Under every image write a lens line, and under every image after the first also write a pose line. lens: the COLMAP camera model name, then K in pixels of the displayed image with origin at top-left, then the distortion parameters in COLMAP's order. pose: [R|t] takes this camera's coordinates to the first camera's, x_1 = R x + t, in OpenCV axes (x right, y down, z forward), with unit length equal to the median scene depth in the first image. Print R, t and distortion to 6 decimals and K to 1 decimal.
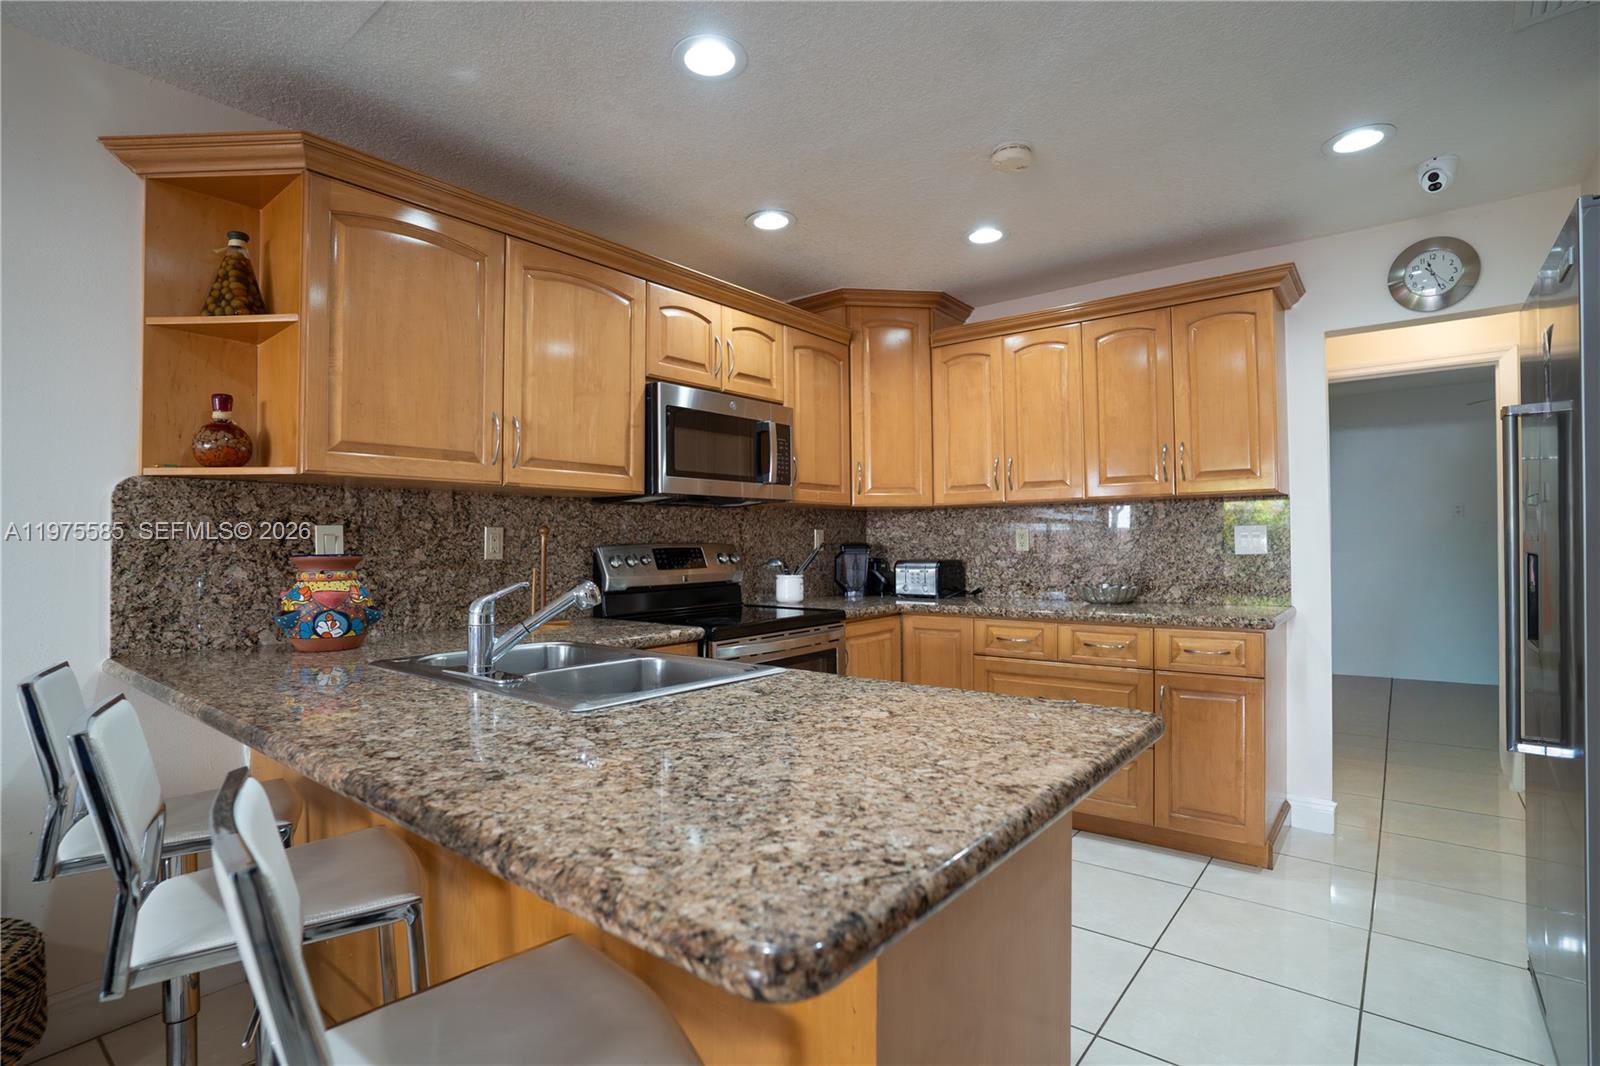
lens RADIAL K [[780.6, 0, 816.5], [0, 780.6, 526.7], [0, 0, 1]] dist [-0.054046, 0.017966]
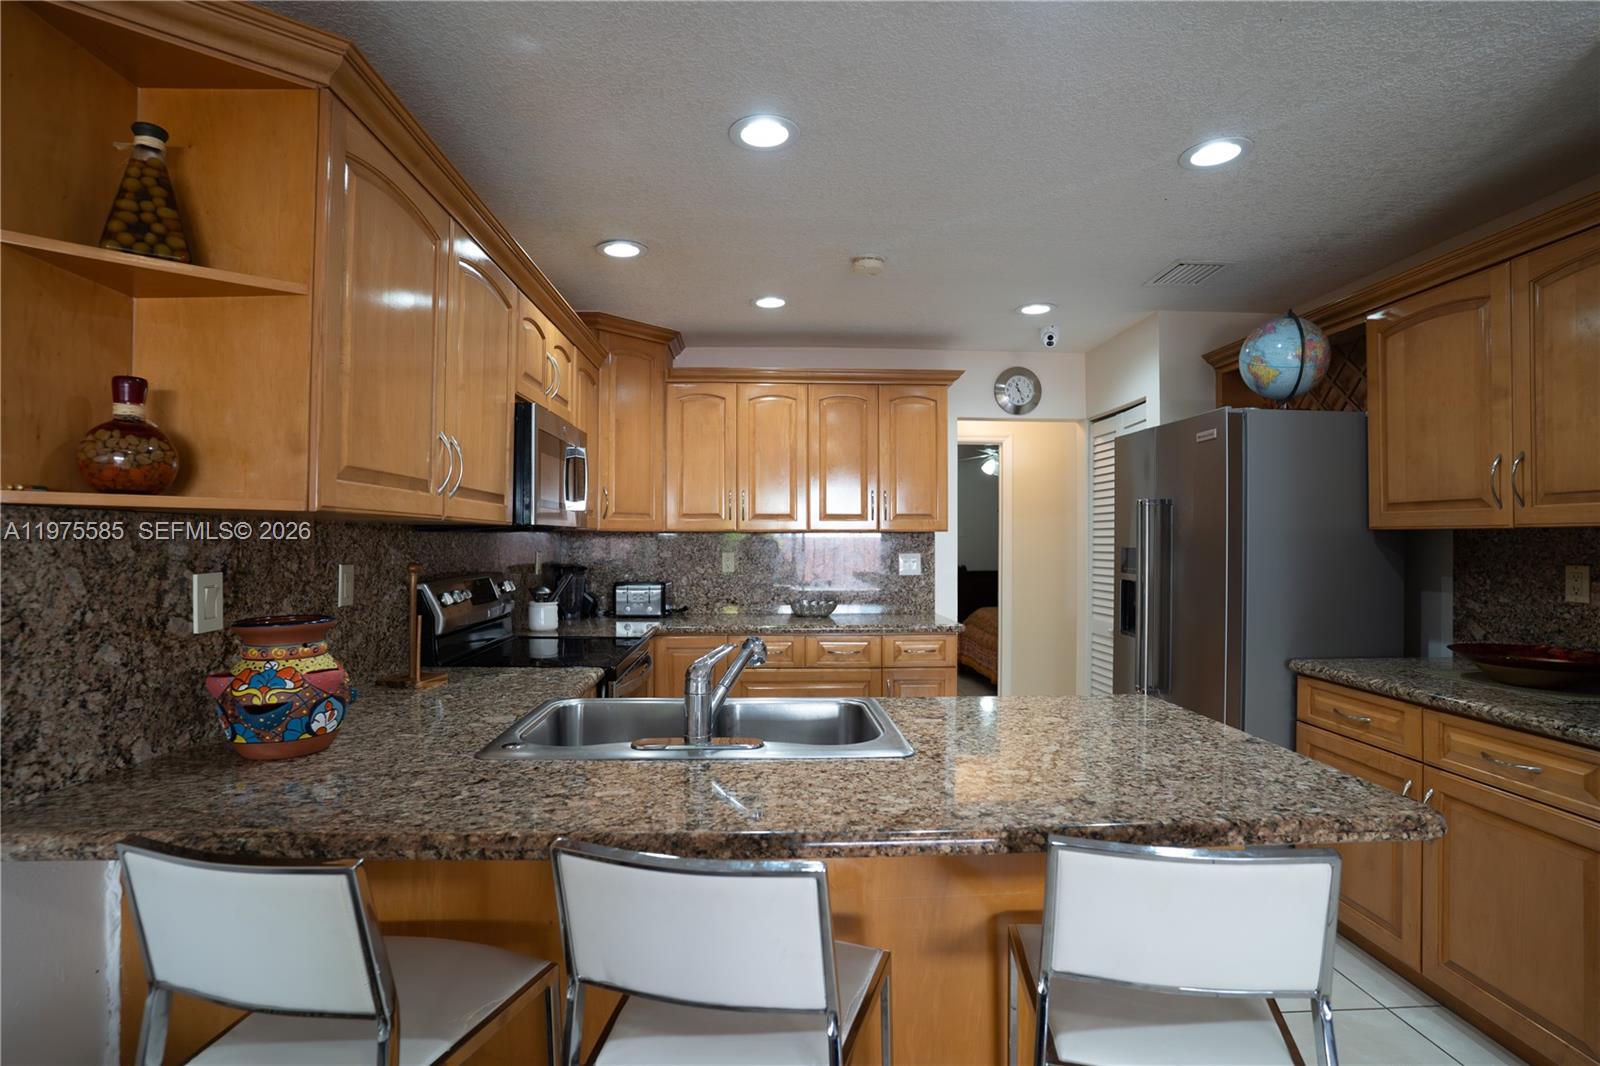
lens RADIAL K [[780.6, 0, 794.2], [0, 780.6, 520.4], [0, 0, 1]] dist [-0.054046, 0.017966]
pose [[0.753486, 0.025807, 0.656957, -0.731483], [-0.022171, 0.999658, -0.013840, -0.054576], [-0.657090, -0.004137, 0.753801, 0.149088]]
